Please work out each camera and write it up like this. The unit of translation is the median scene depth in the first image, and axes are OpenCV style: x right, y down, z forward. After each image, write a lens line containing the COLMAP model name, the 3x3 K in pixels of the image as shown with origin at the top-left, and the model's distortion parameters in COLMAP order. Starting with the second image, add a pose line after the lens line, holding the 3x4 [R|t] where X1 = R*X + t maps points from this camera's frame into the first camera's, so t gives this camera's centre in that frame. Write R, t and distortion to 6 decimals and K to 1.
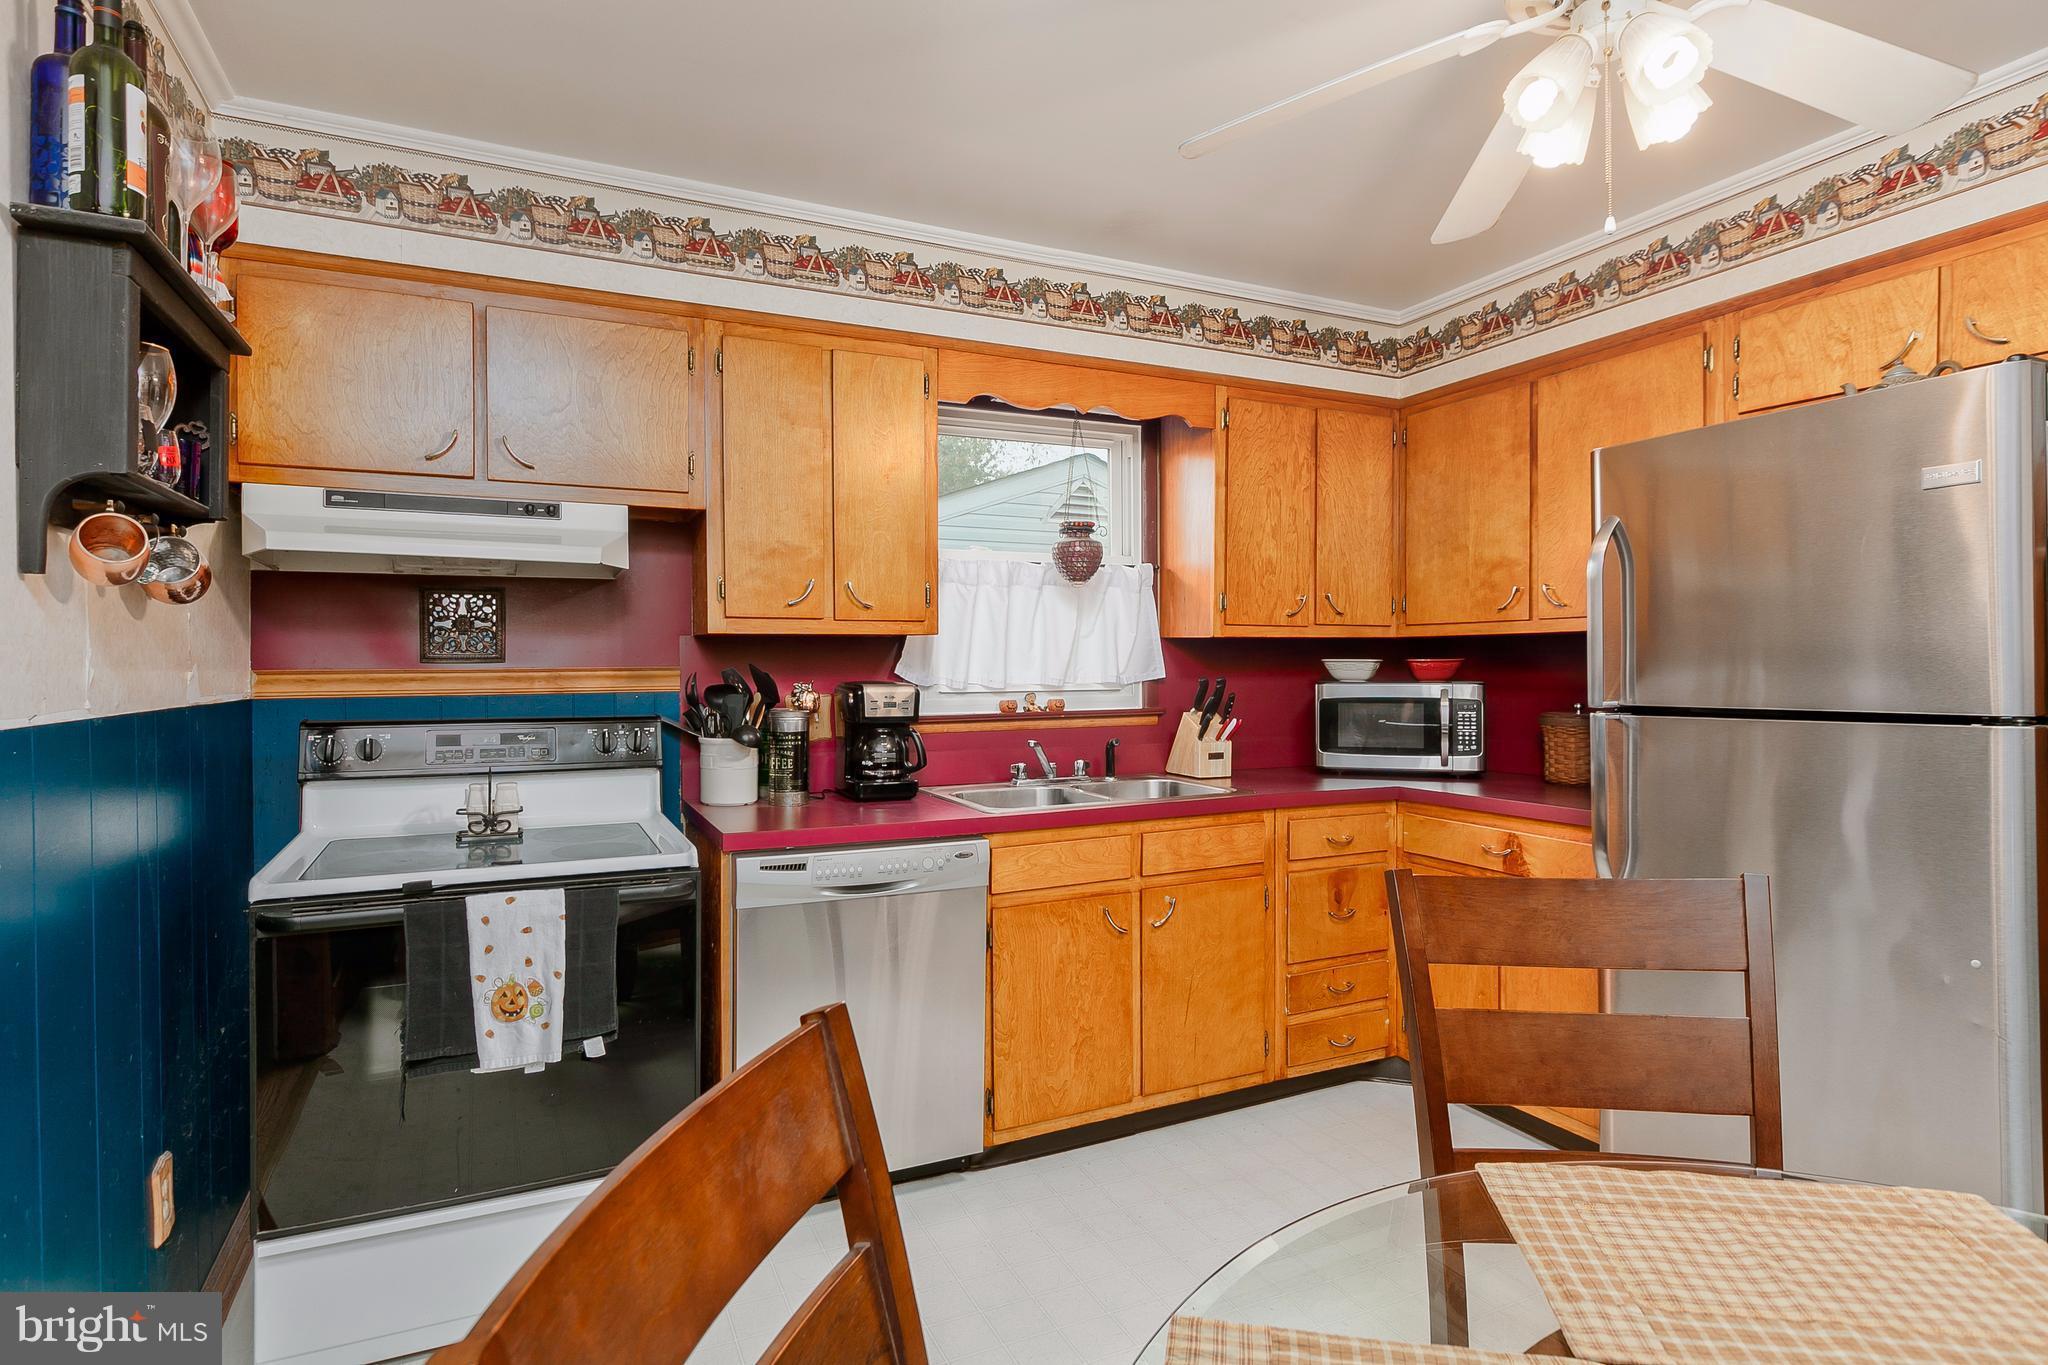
lens RADIAL K [[1060.7, 0, 1011.0], [0, 1060.7, 672.6], [0, 0, 1]] dist [0.000851, -0.000095]
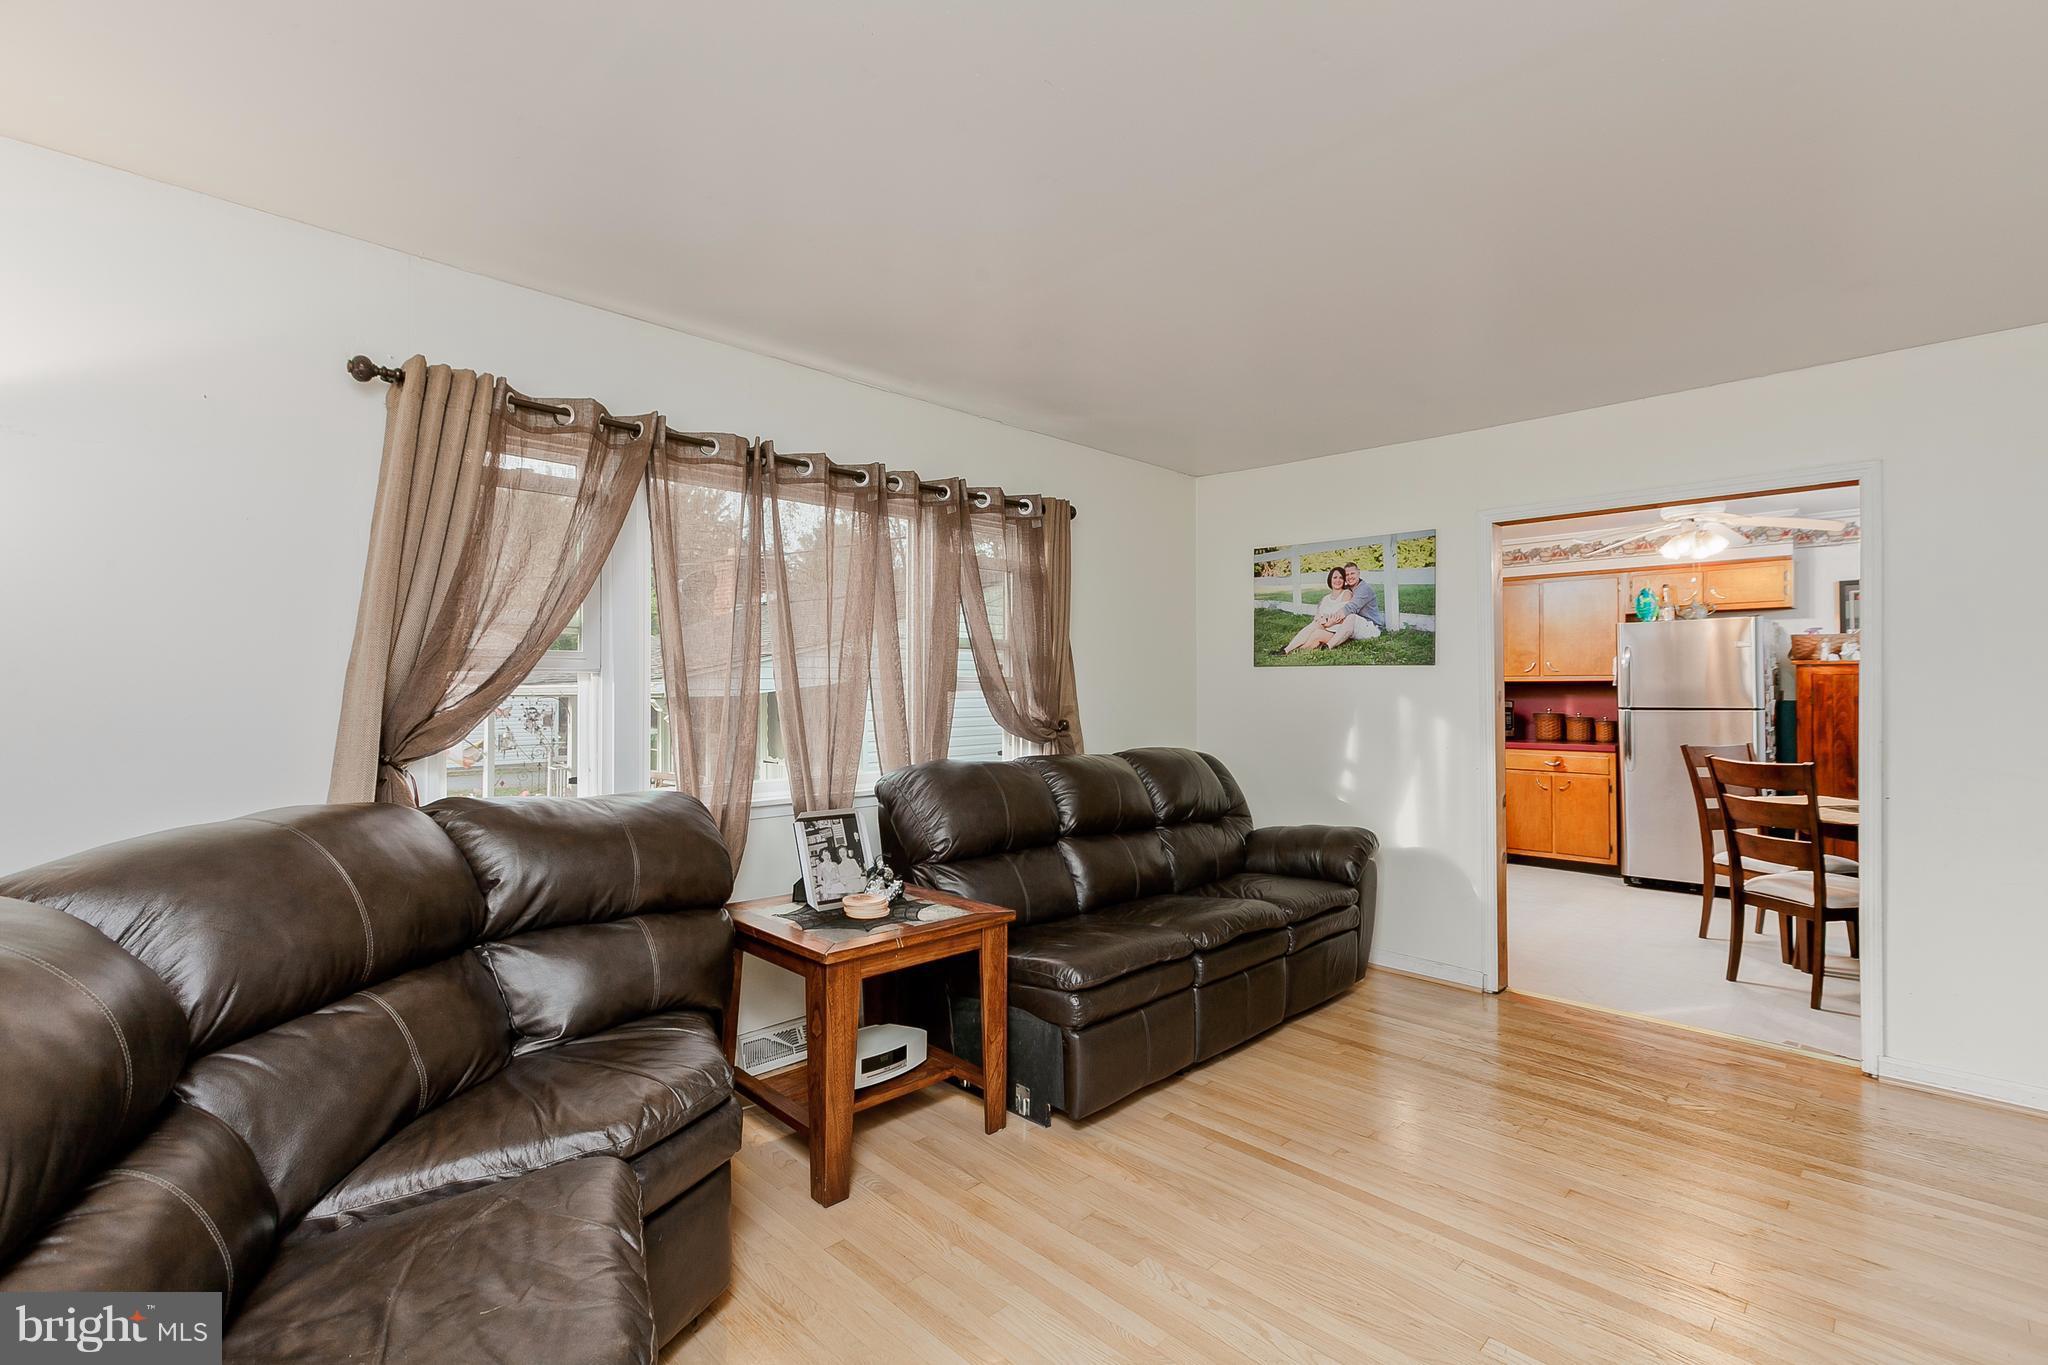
lens RADIAL K [[918.5, 0, 1016.4], [0, 918.5, 667.5], [0, 0, 1]] dist [0.004682, -0.000347]
pose [[0.940051, 0.010228, 0.340881, -1.439444], [-0.000120, 0.999560, -0.029661, -0.003534], [-0.341034, 0.027842, 0.939638, -0.645137]]
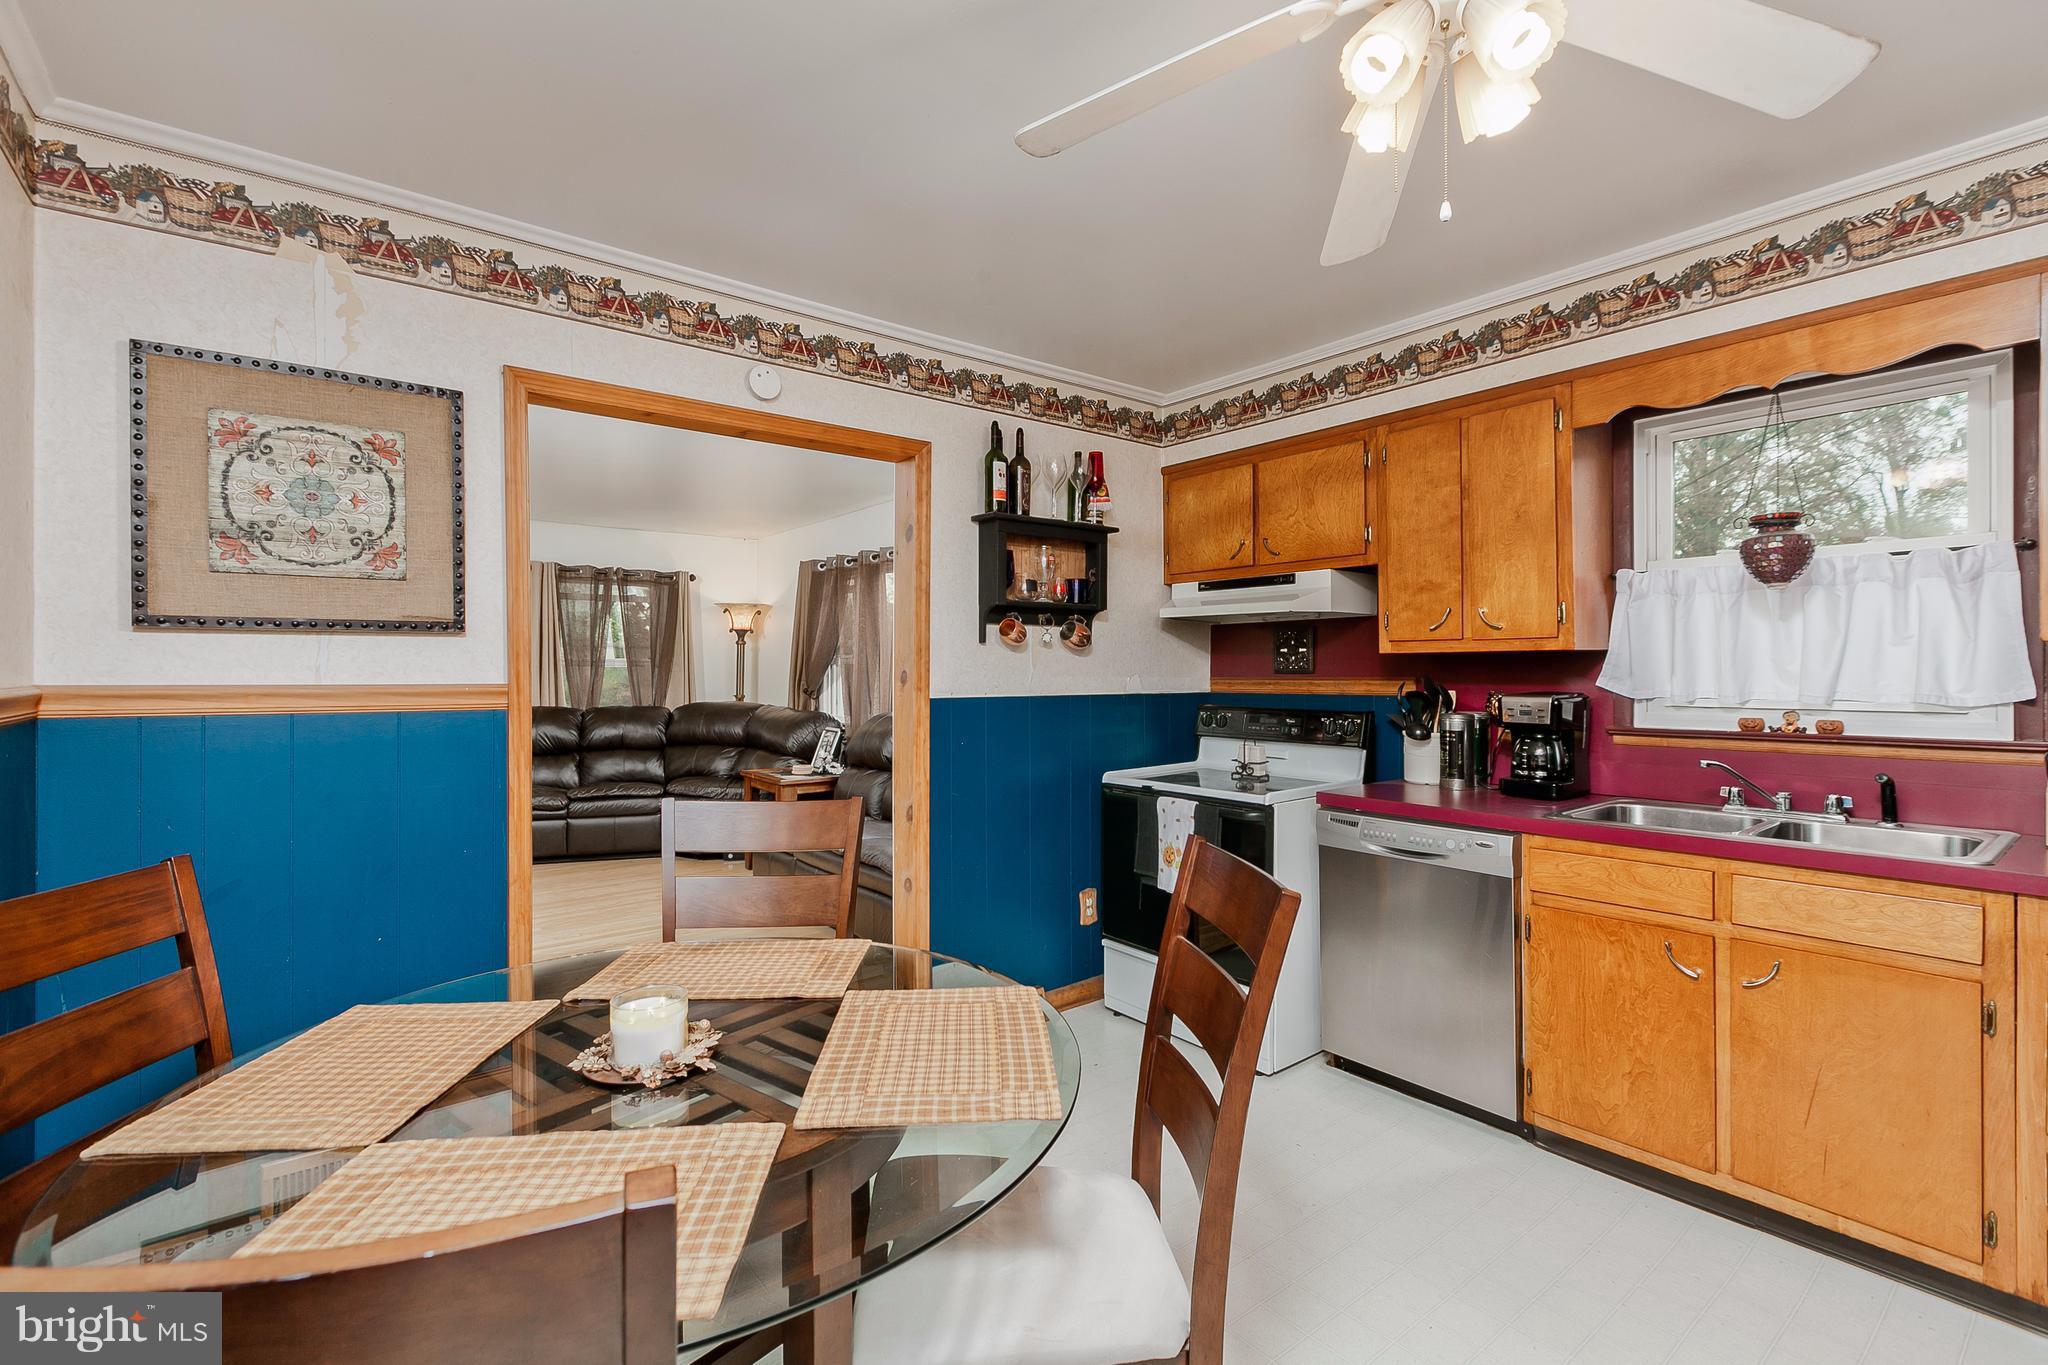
lens RADIAL K [[918.5, 0, 1038.7], [0, 918.5, 672.8], [0, 0, 1]] dist [0.004682, -0.000347]
pose [[0.239134, 0.005588, -0.970971, 0.645863], [-0.007950, 0.999961, 0.003797, -0.010611], [0.970954, 0.006811, 0.239169, 0.238524]]
